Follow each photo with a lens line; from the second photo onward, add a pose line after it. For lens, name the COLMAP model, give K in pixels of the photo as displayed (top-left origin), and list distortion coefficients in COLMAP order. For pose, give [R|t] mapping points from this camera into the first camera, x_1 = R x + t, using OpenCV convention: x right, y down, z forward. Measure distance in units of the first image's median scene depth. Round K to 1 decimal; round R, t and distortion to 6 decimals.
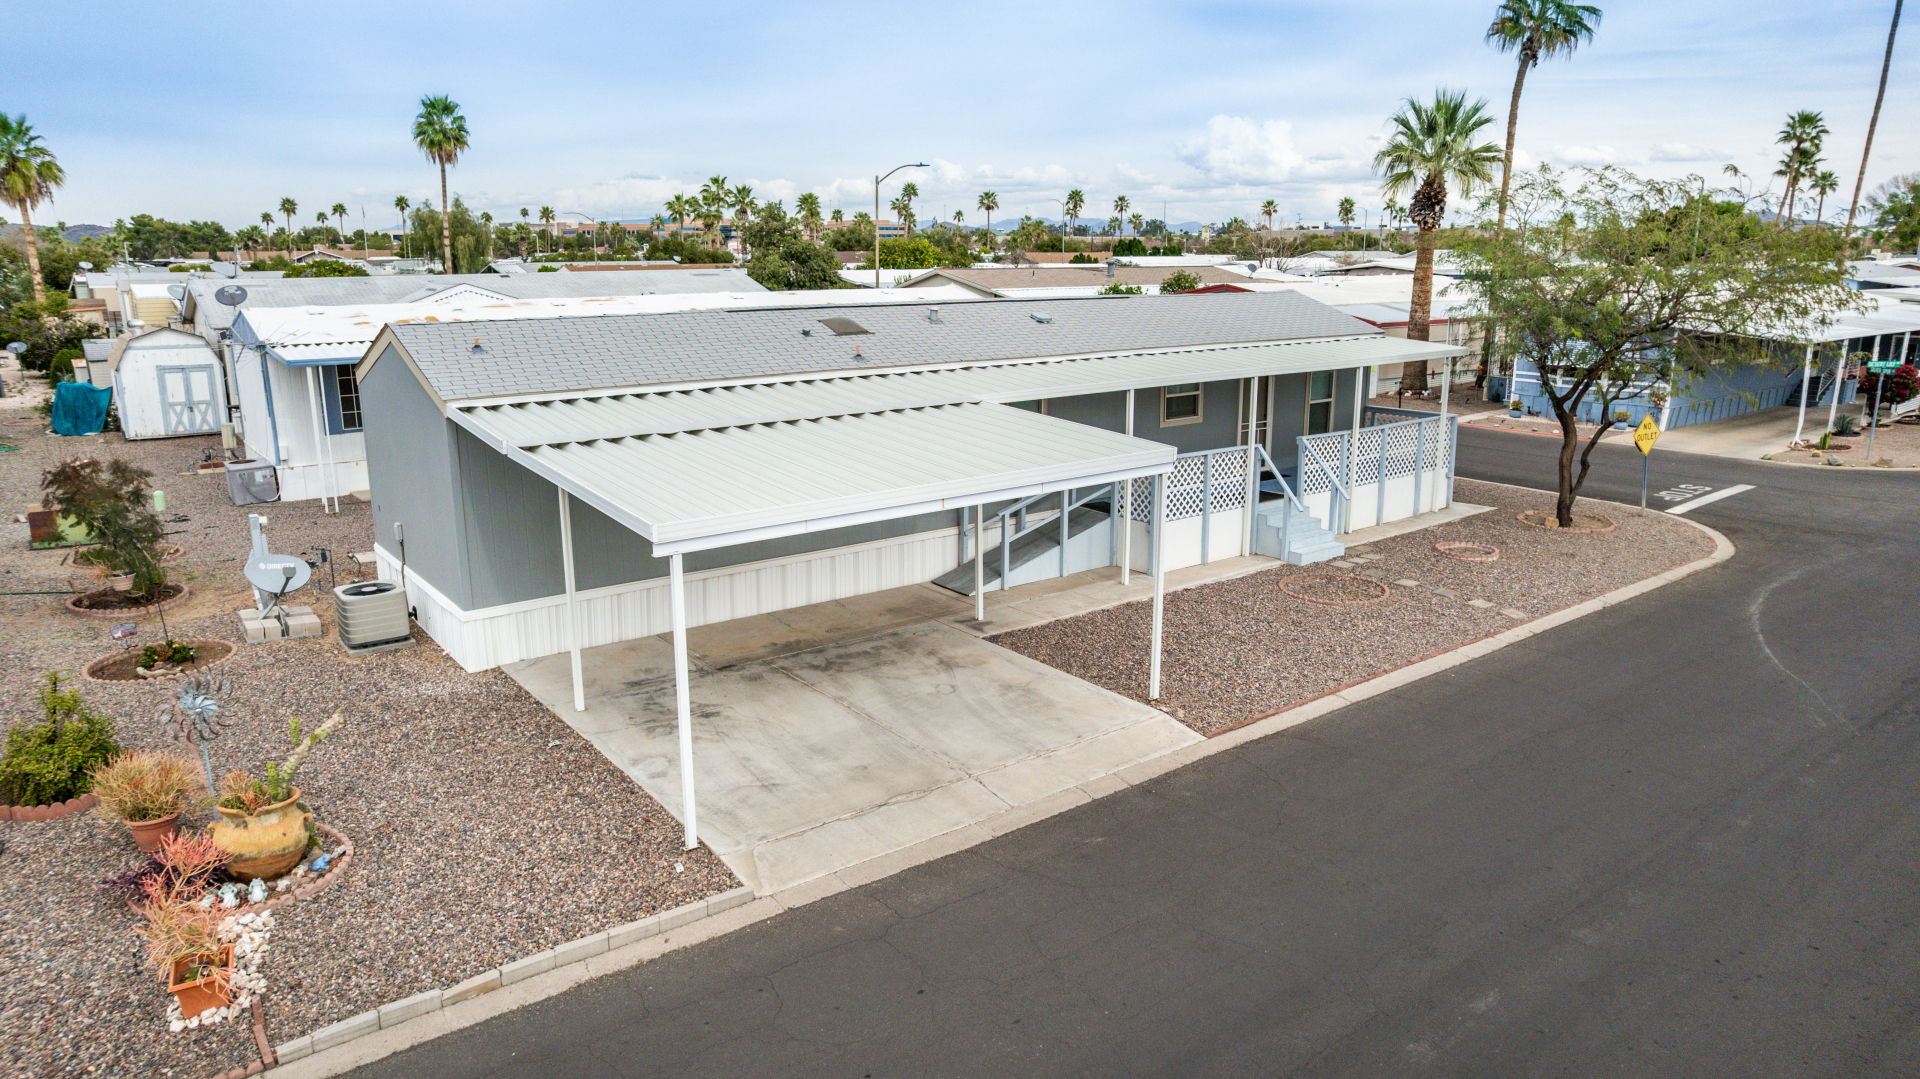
lens RADIAL K [[1230.5, 0, 969.2], [0, 1230.5, 539.0], [0, 0, 1]] dist [-0.068825, 0.056371]
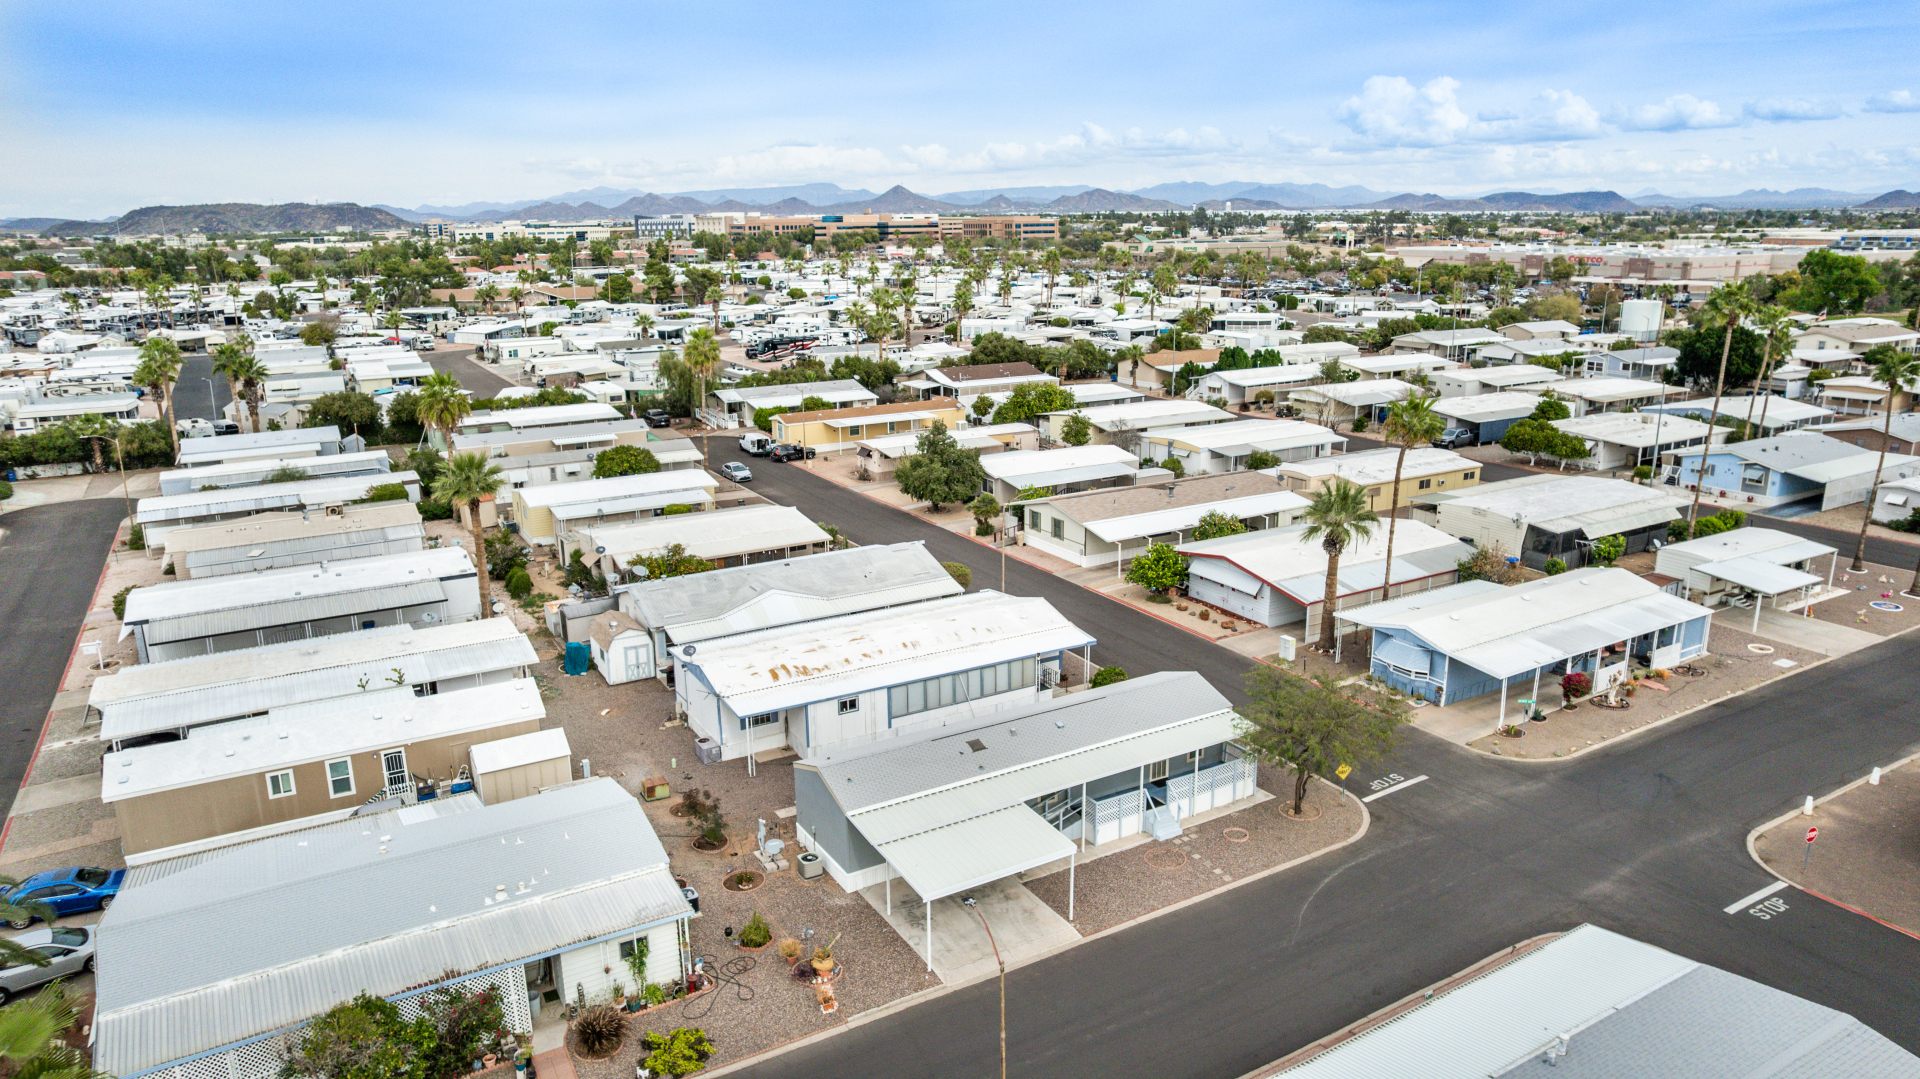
lens RADIAL K [[1230.5, 0, 962.7], [0, 1230.5, 534.7], [0, 0, 1]] dist [-0.068825, 0.056371]
pose [[0.992470, 0.025521, -0.119798, 0.202778], [-0.022516, 0.999398, 0.026376, -0.828091], [0.120399, -0.023480, 0.992448, -1.869960]]
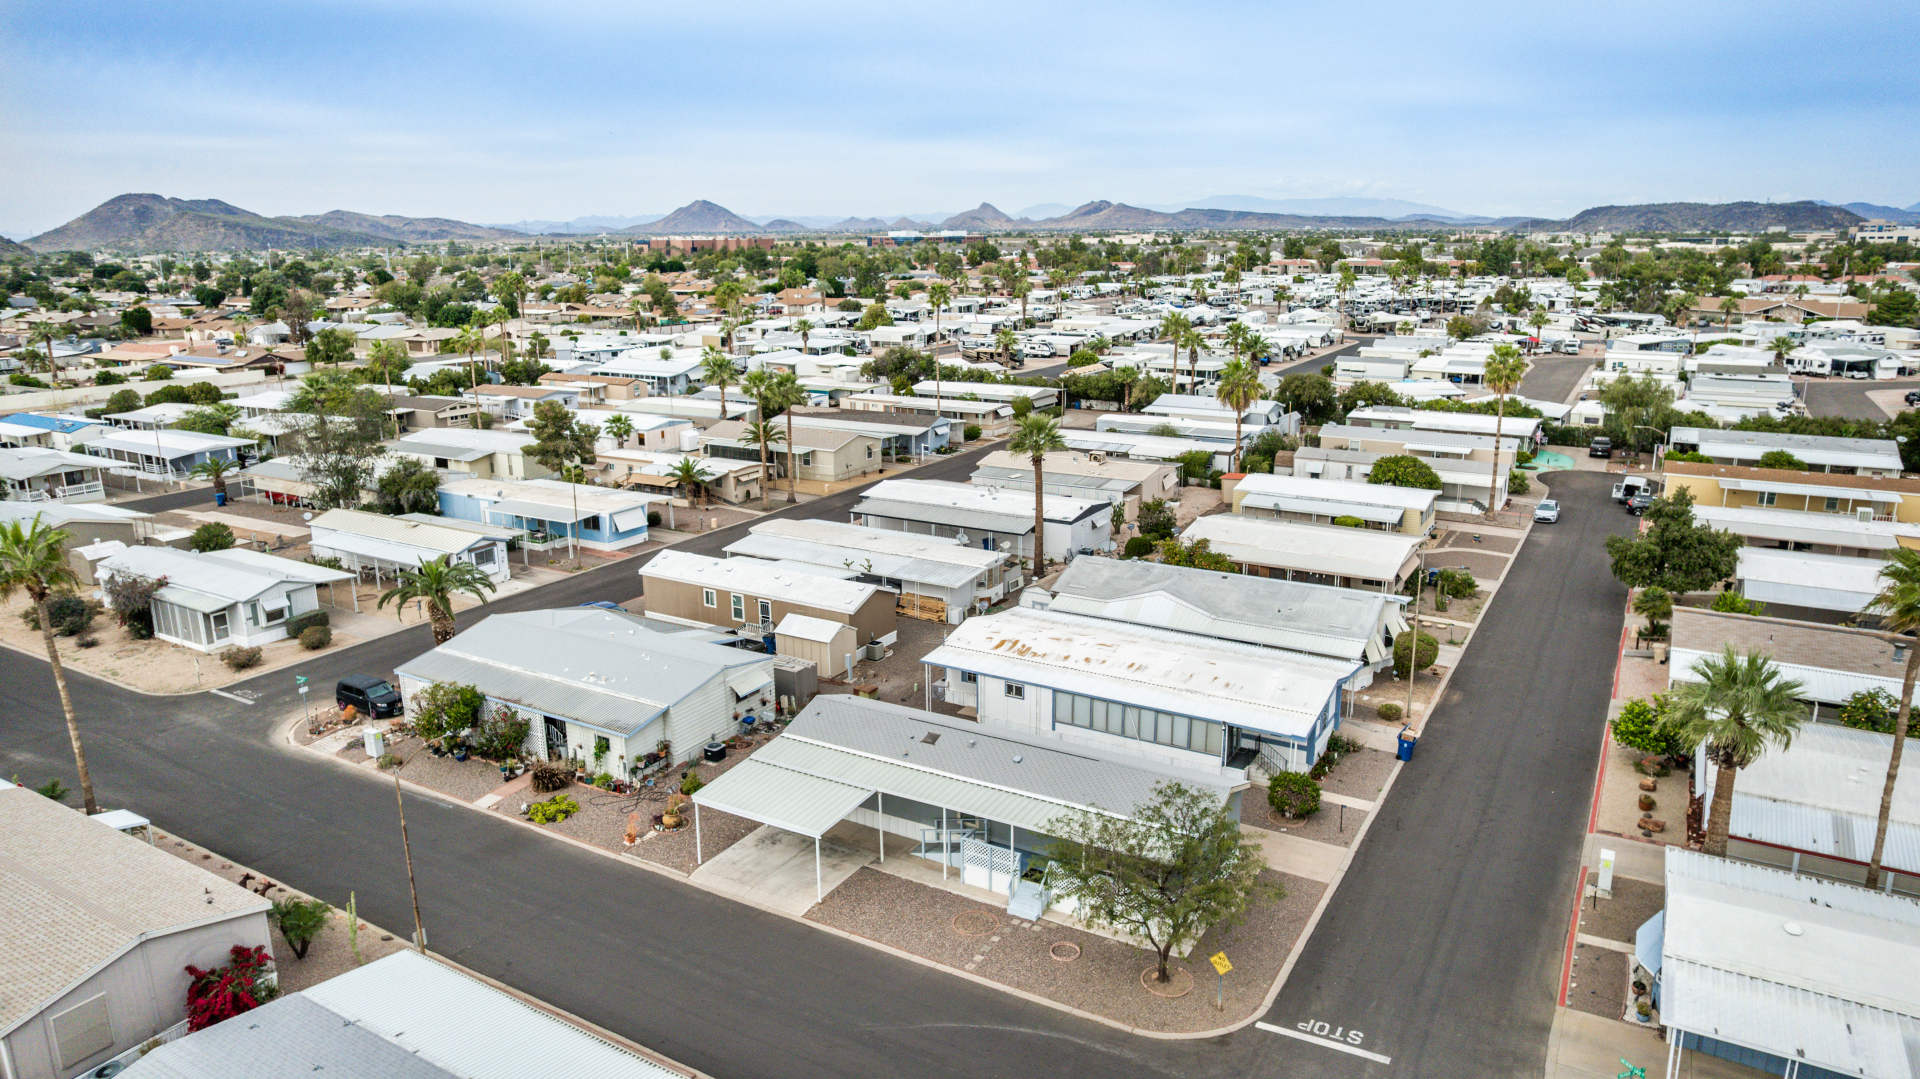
lens RADIAL K [[1230.5, 0, 960.1], [0, 1230.5, 546.2], [0, 0, 1]] dist [-0.068825, 0.056371]
pose [[0.375659, 0.234410, -0.896623, 2.641930], [-0.206128, 0.964383, 0.165763, -1.234323], [0.903544, 0.122549, 0.410597, -0.081373]]
